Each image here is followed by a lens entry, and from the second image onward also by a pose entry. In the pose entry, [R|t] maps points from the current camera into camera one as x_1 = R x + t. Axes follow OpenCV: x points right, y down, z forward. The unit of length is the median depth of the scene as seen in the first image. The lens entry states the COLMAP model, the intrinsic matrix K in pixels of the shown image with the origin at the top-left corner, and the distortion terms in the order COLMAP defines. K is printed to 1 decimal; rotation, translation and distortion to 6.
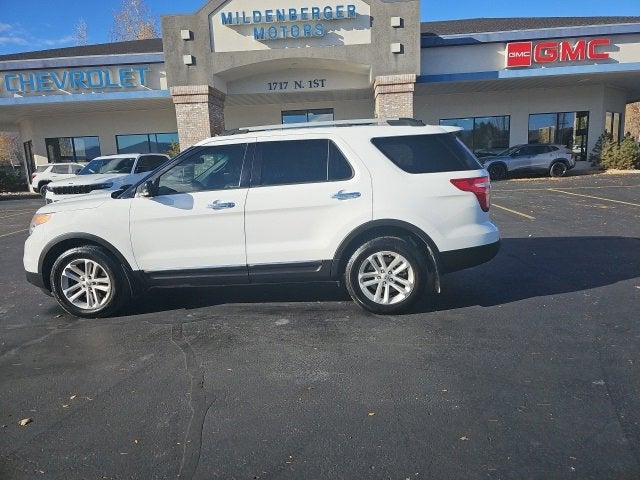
lens RADIAL K [[410.8, 0, 325.2], [0, 410.8, 226.6], [0, 0, 1]] dist [0.052113, -0.039013]
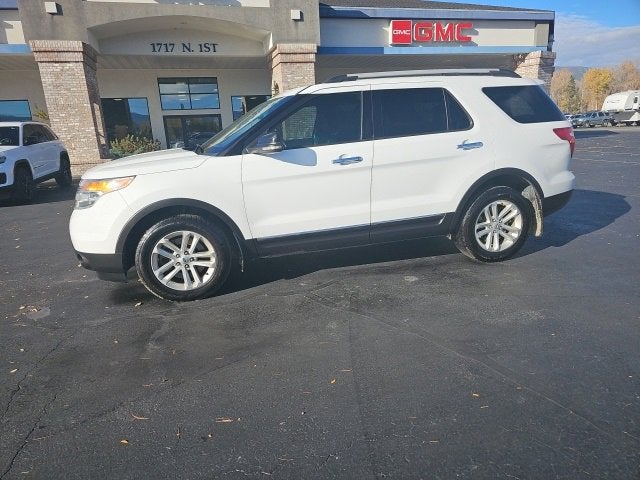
lens RADIAL K [[410.8, 0, 311.1], [0, 410.8, 236.6], [0, 0, 1]] dist [0.052113, -0.039013]
pose [[0.949311, -0.078208, 0.304455, -0.162713], [0.055367, 0.995014, 0.082962, 0.009821], [-0.309425, -0.061900, 0.948907, 0.038714]]
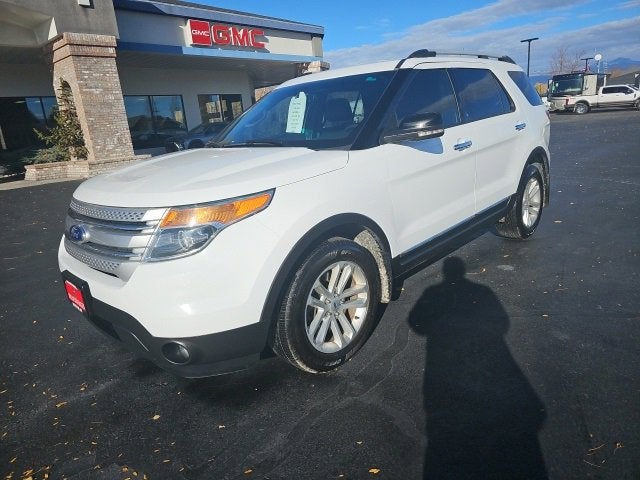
lens RADIAL K [[410.8, 0, 313.5], [0, 410.8, 226.6], [0, 0, 1]] dist [0.052113, -0.039013]
pose [[0.648796, -0.198902, 0.734508, -0.274838], [0.176822, 0.978221, 0.108710, -0.009345], [-0.740134, 0.059346, 0.669836, 0.180602]]
